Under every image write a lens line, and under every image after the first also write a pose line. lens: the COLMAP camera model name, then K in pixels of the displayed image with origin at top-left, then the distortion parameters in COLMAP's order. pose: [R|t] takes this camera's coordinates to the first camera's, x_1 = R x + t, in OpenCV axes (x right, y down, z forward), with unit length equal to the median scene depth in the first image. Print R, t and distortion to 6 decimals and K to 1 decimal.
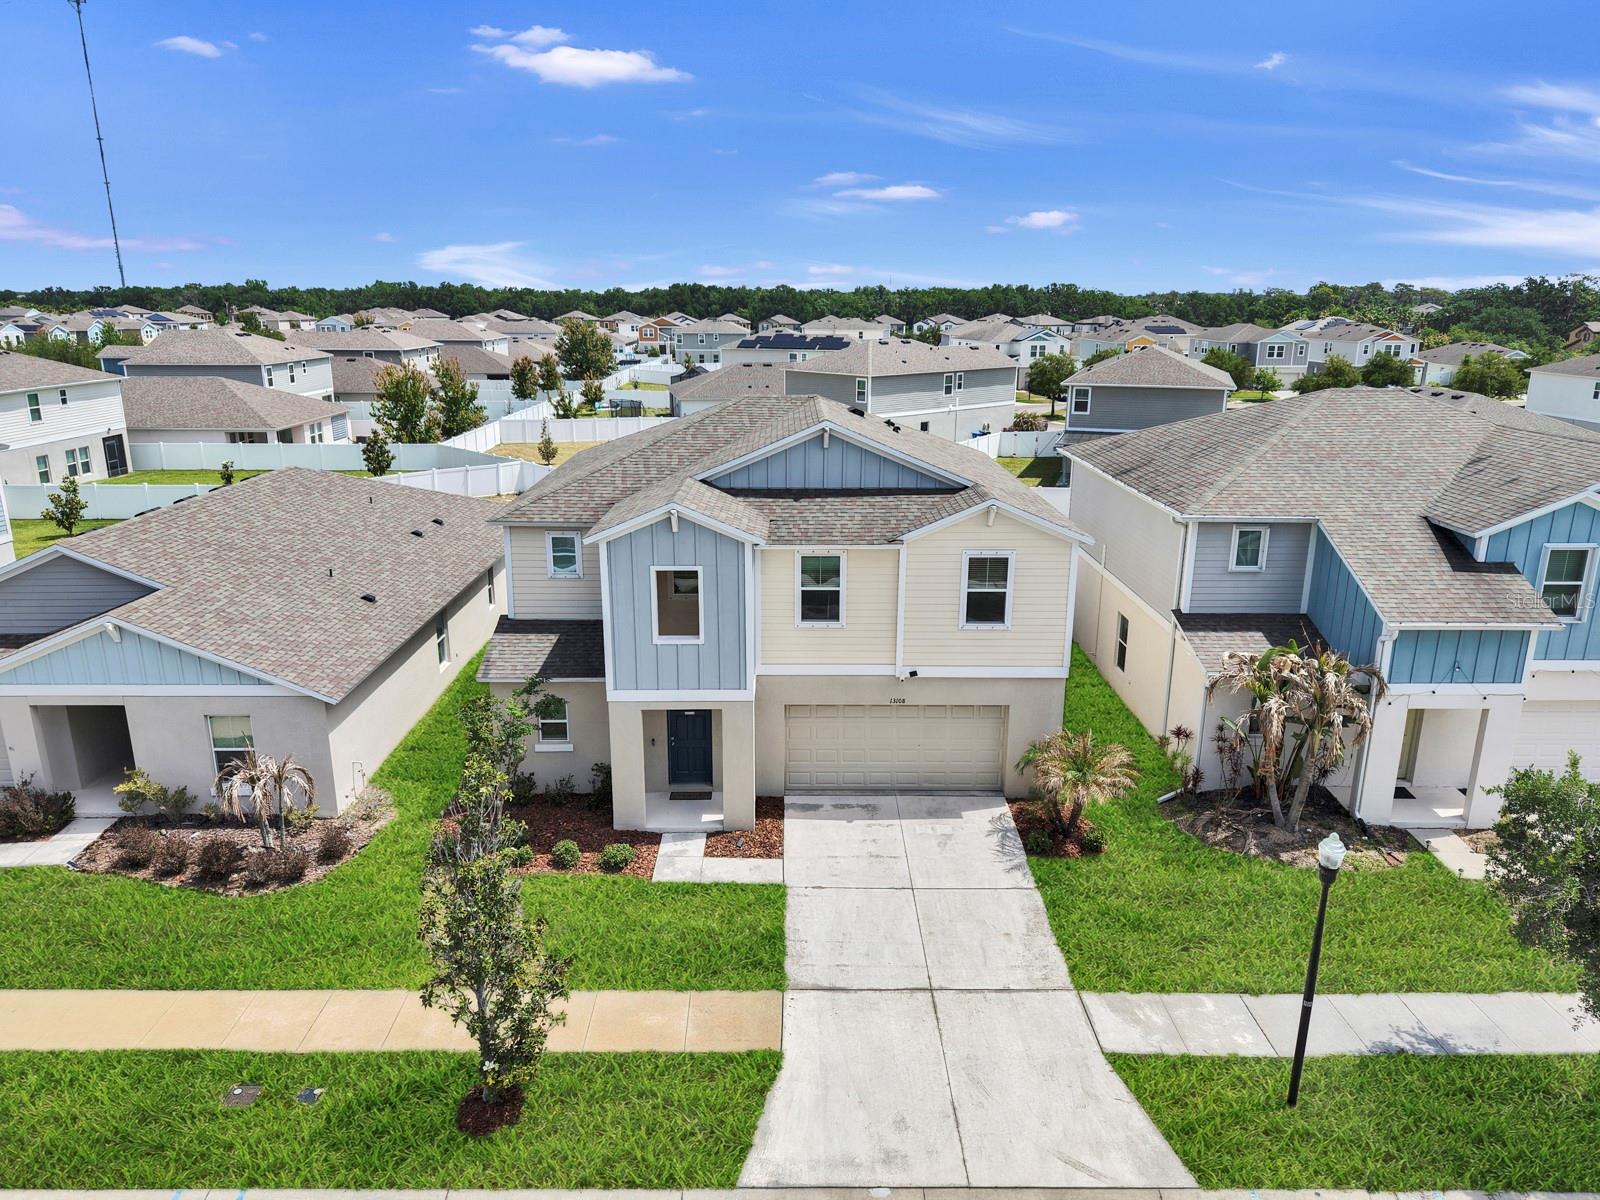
lens RADIAL K [[1076.3, 0, 799.4], [0, 1076.3, 595.1], [0, 0, 1]] dist [0.018688, -0.016526]
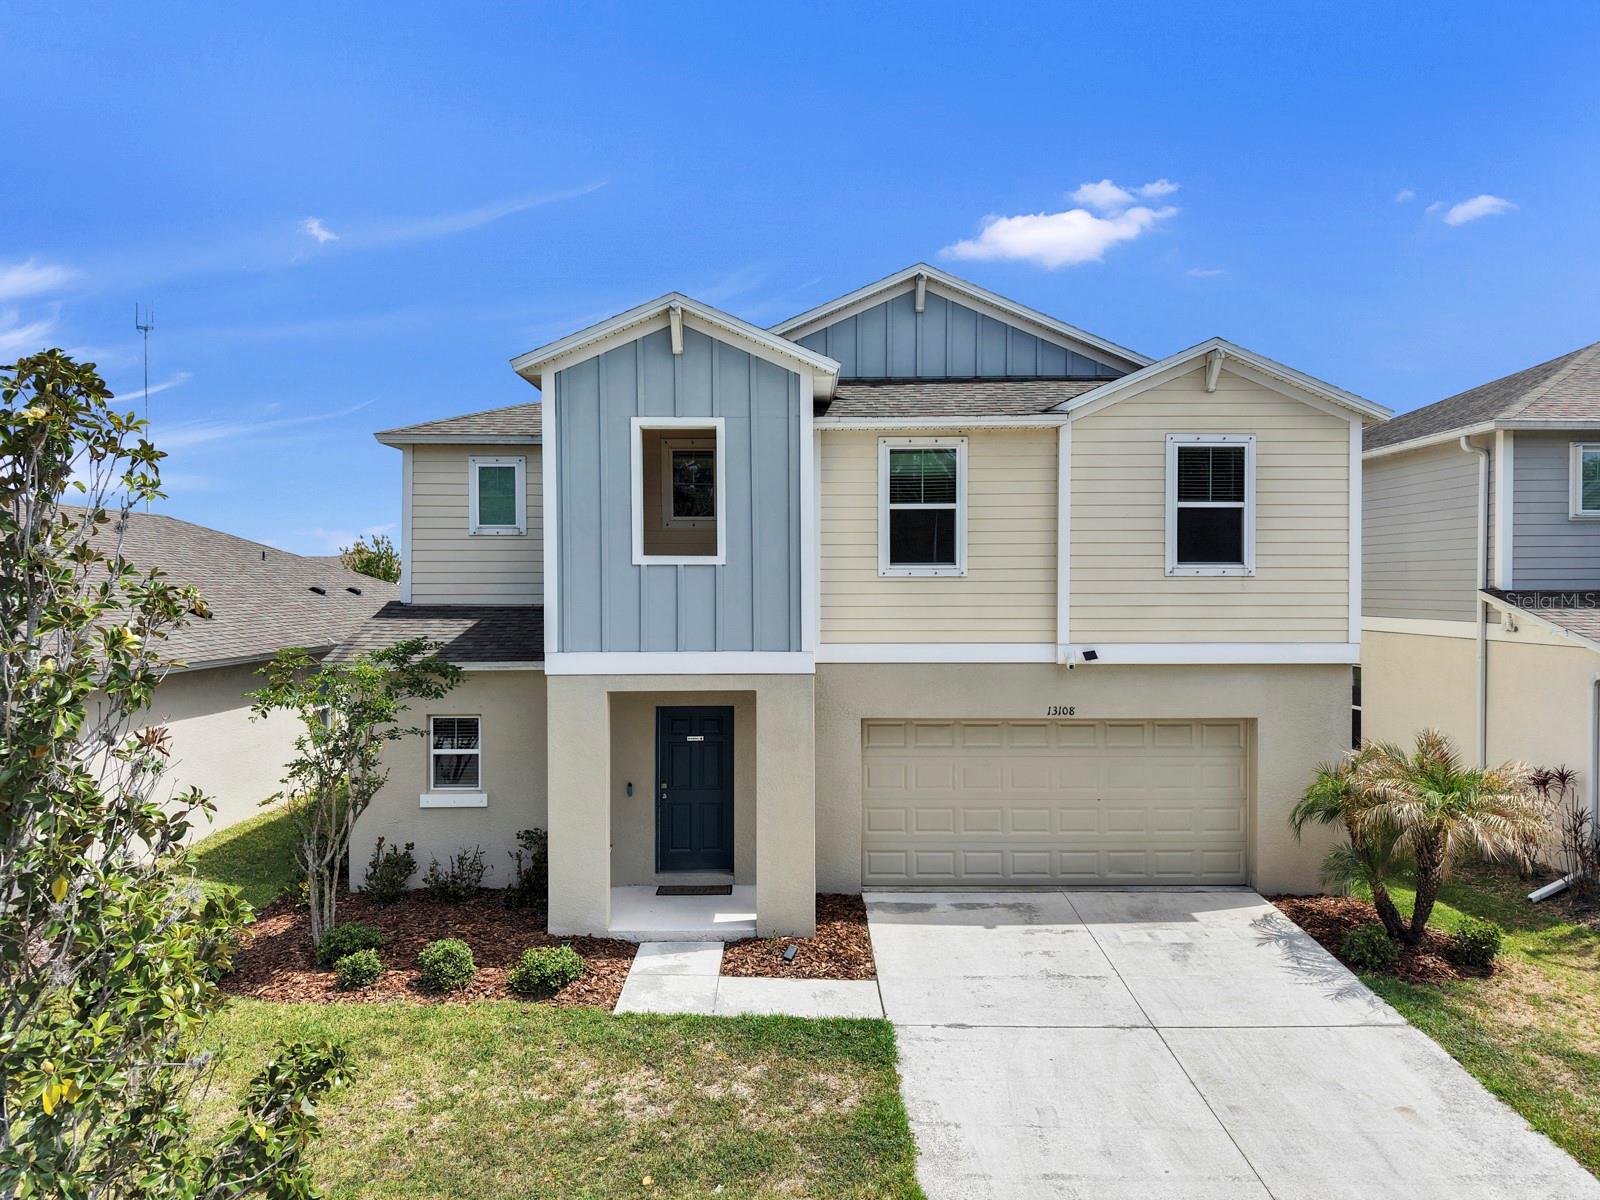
lens RADIAL K [[1084.2, 0, 795.2], [0, 1084.2, 603.1], [0, 0, 1]] dist [-0.004261, -0.004067]
pose [[0.999963, -0.007133, -0.004891, -0.047138], [0.005668, 0.967611, -0.252383, 0.191396], [0.006533, 0.252346, 0.967615, 0.440333]]
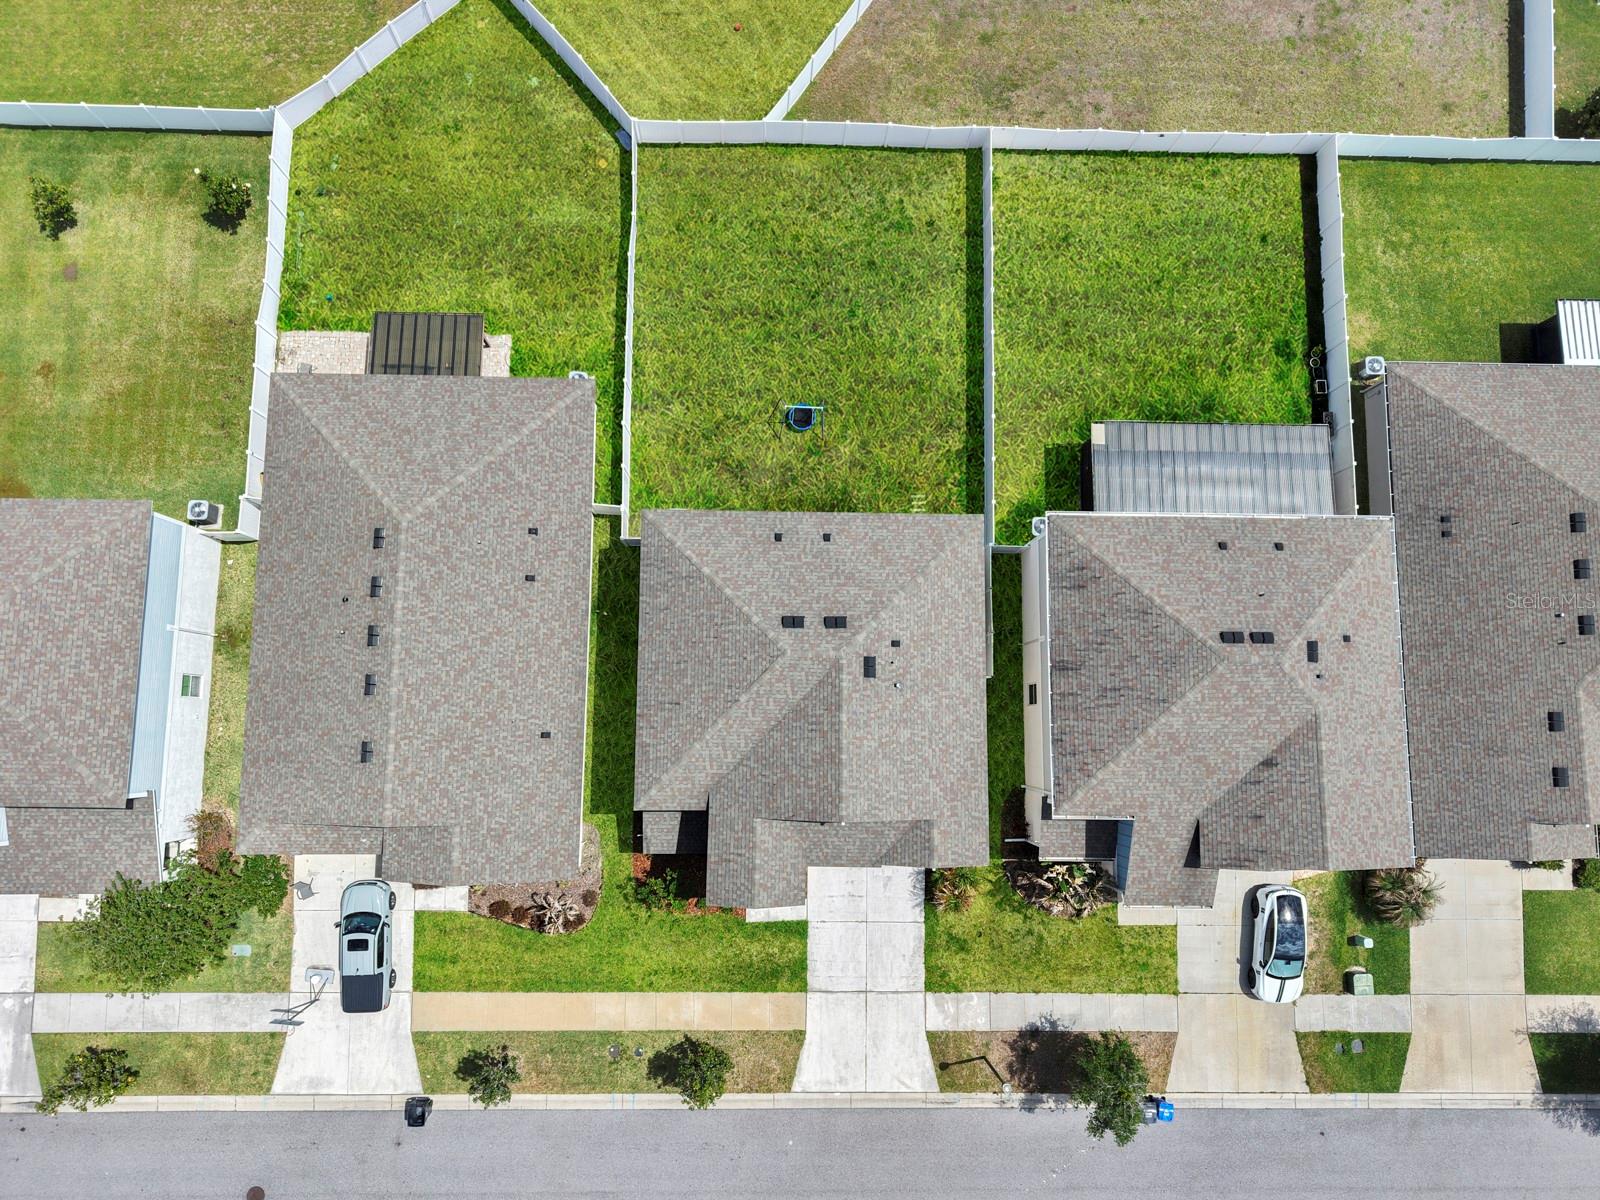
lens RADIAL K [[1076.3, 0, 799.4], [0, 1076.3, 595.1], [0, 0, 1]] dist [0.018688, -0.016526]
pose [[0.999473, 0.021888, 0.023986, -0.087472], [-0.030604, 0.388074, 0.921120, -1.796063], [0.010854, -0.921368, 0.388540, 0.694491]]
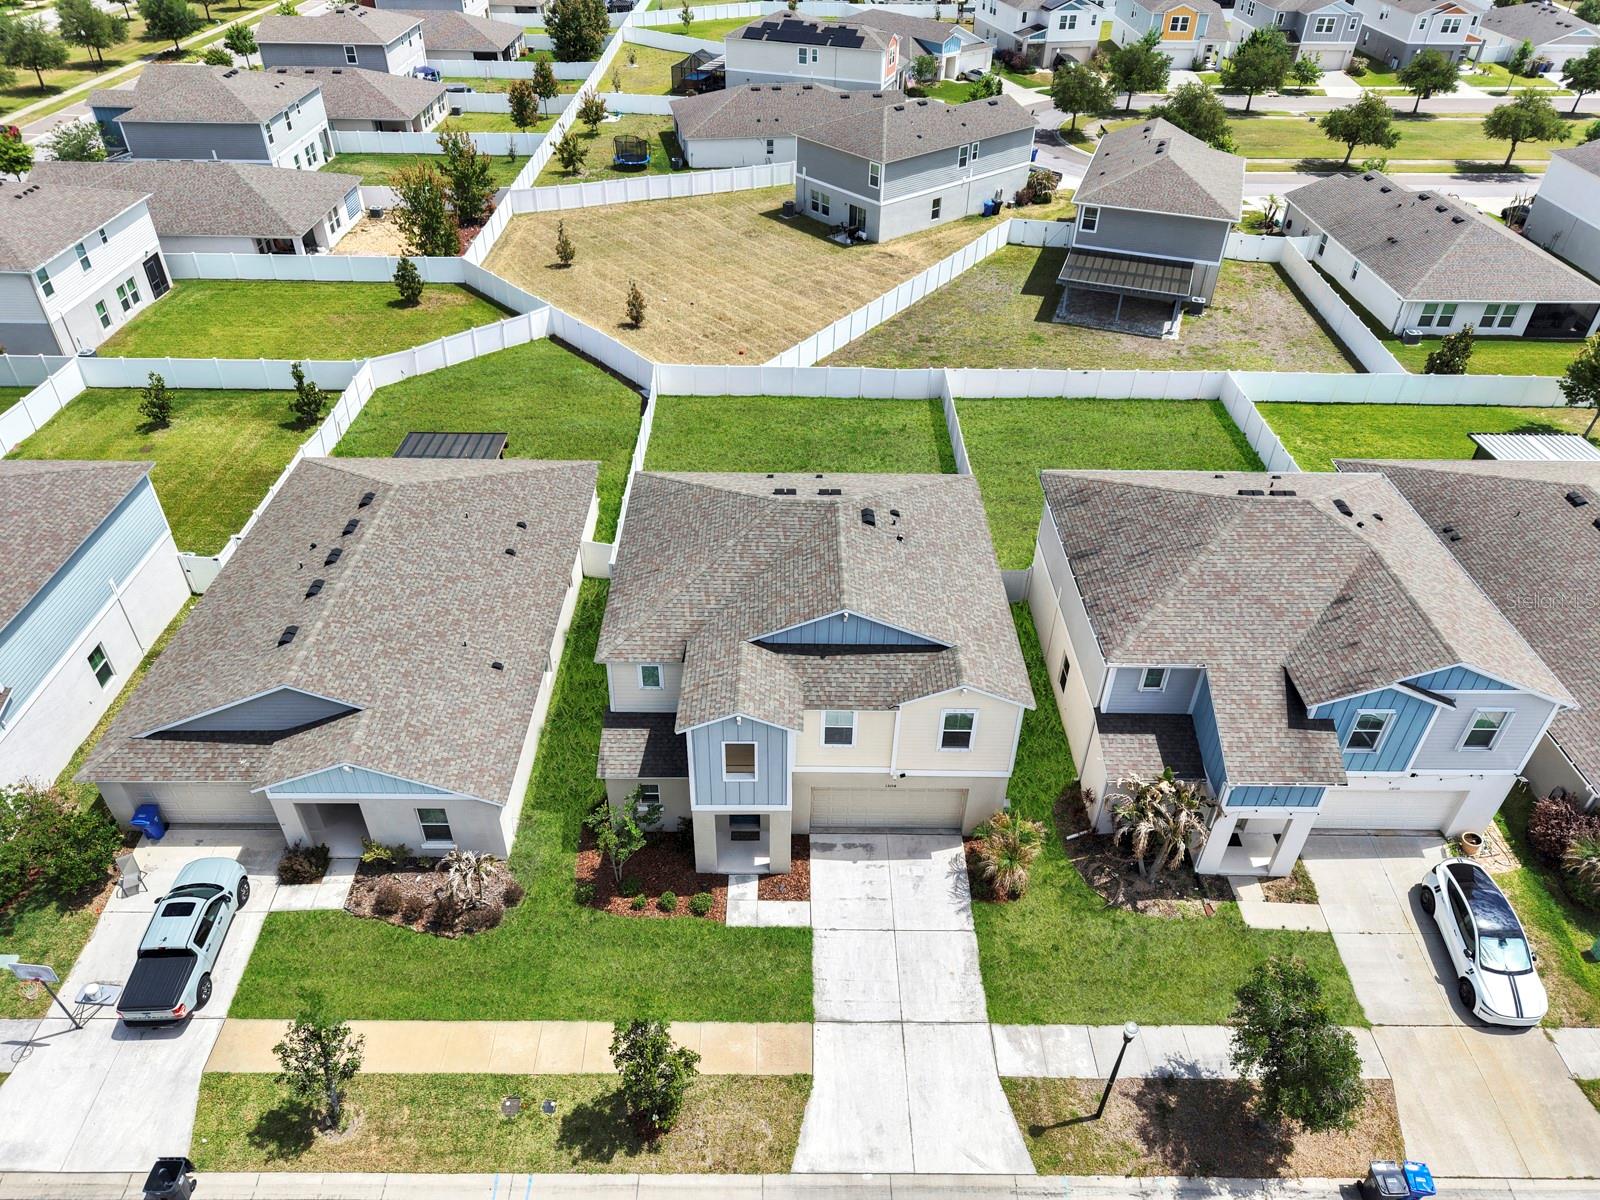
lens RADIAL K [[1076.3, 0, 799.4], [0, 1076.3, 595.1], [0, 0, 1]] dist [0.018688, -0.016526]
pose [[0.999925, 0.011356, 0.004675, -0.040026], [-0.012280, 0.928457, 0.371237, -0.681014], [-0.000125, -0.371267, 0.928526, -0.235922]]
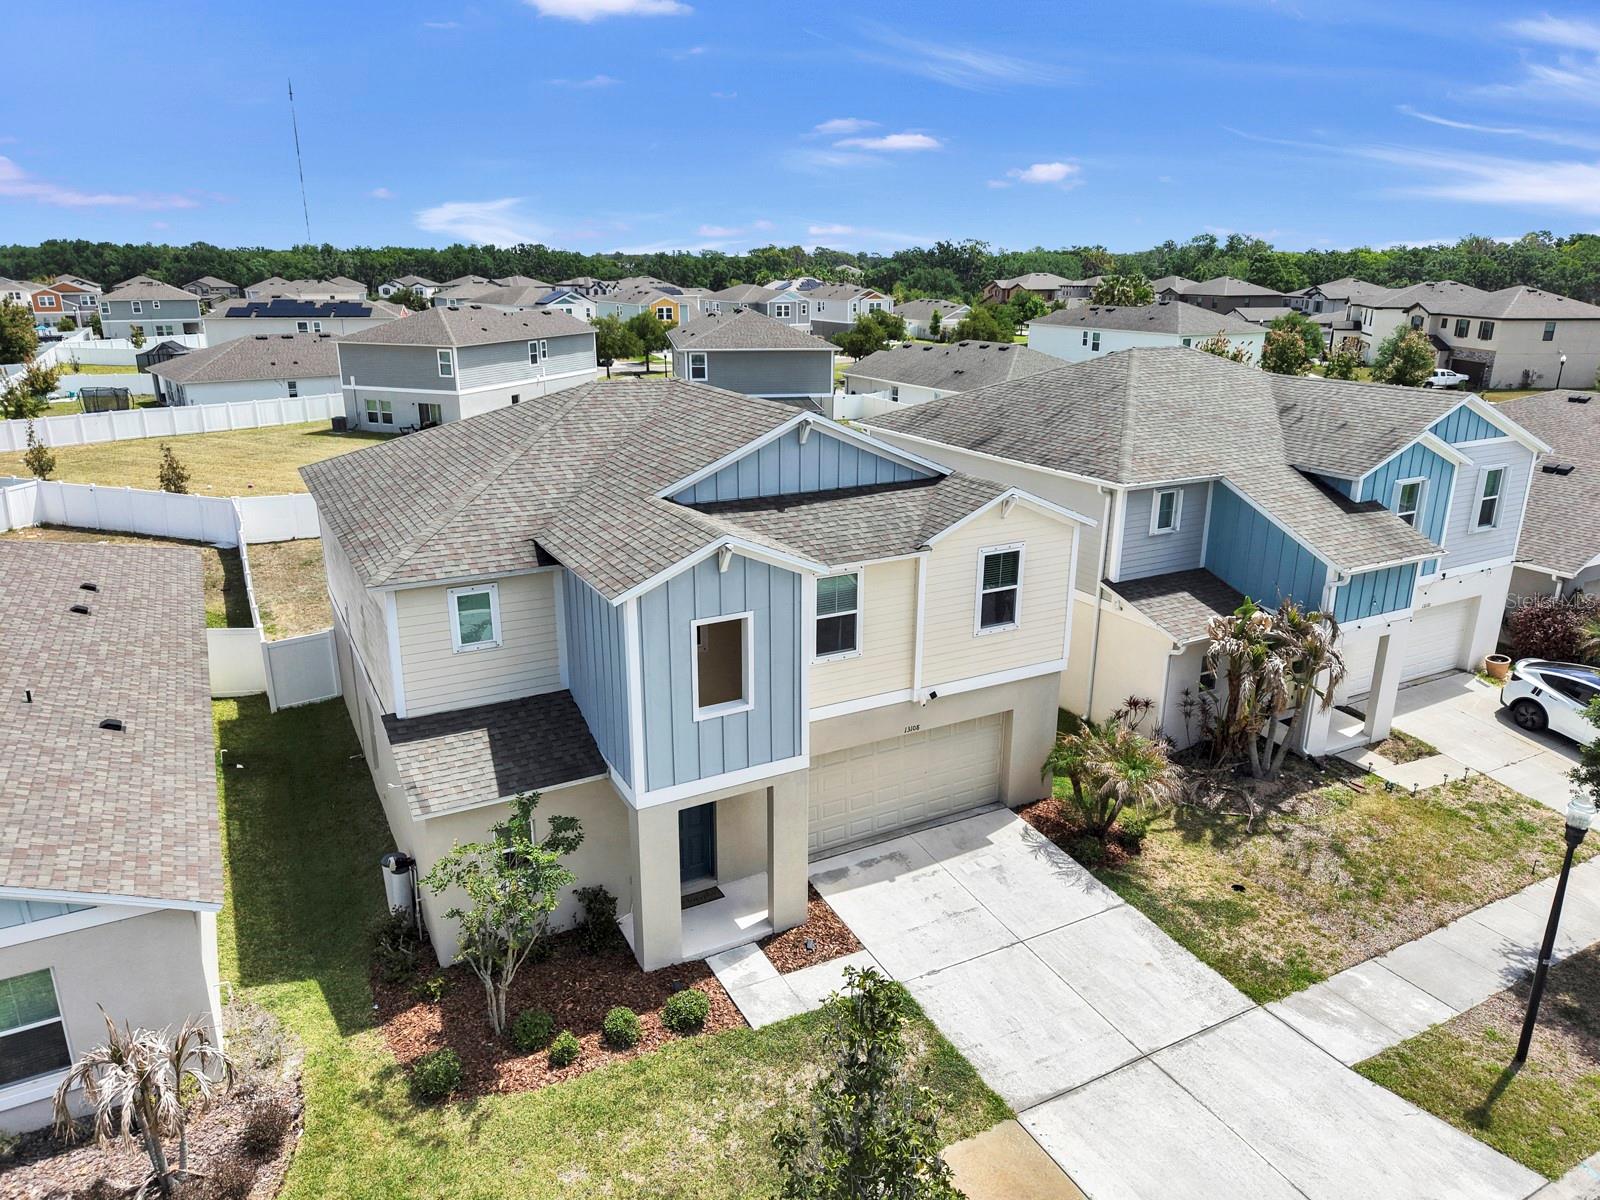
lens RADIAL K [[1076.3, 0, 799.4], [0, 1076.3, 595.1], [0, 0, 1]] dist [0.018688, -0.016526]
pose [[0.882904, -0.139166, 0.448457, -0.371875], [0.124006, 0.990269, 0.063165, -0.076348], [-0.452884, -0.000157, 0.891570, 0.274056]]
